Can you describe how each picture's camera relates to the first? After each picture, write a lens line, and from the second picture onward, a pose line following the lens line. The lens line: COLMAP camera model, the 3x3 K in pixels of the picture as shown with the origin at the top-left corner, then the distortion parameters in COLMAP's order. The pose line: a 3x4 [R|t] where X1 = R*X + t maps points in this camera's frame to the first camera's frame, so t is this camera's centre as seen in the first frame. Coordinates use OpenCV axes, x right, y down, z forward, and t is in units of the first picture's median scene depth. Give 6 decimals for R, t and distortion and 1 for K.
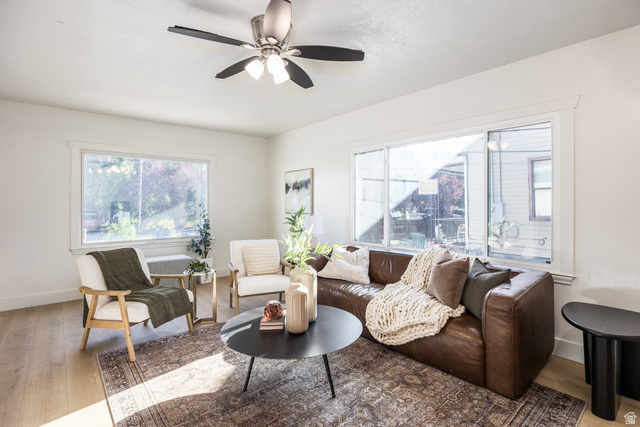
lens RADIAL K [[312.8, 0, 322.6], [0, 312.8, 210.5], [0, 0, 1]] dist [-0.000336, 0.000005]
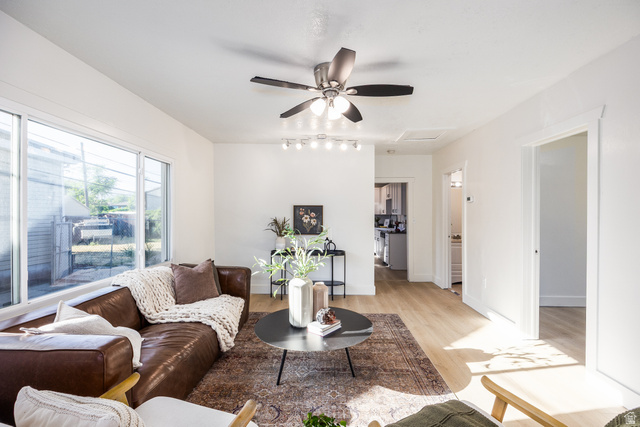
lens RADIAL K [[290.3, 0, 320.0], [0, 290.3, 213.5], [0, 0, 1]] dist [0.000394, 0.000050]
pose [[-0.741346, 0.009495, 0.671055, -0.862003], [0.014754, 0.999889, 0.002152, -0.054322], [-0.670960, 0.011496, -0.741404, 1.814225]]
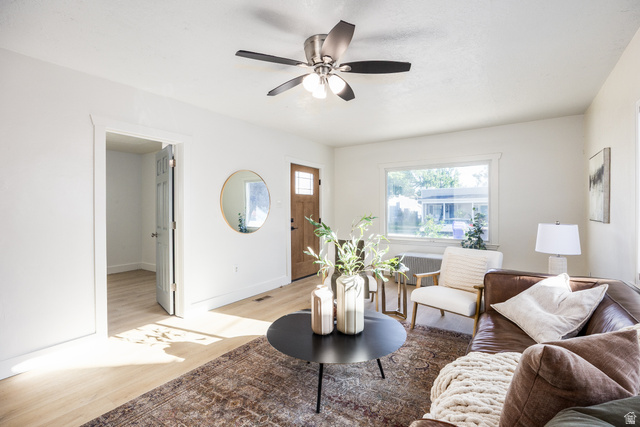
lens RADIAL K [[290.3, 0, 320.0], [0, 290.3, 213.5], [0, 0, 1]] dist [0.000394, 0.000050]
pose [[0.261901, 0.009421, -0.965049, 0.814871], [-0.004998, 0.999952, 0.008406, -0.019490], [0.965082, 0.002621, 0.261936, 0.706255]]
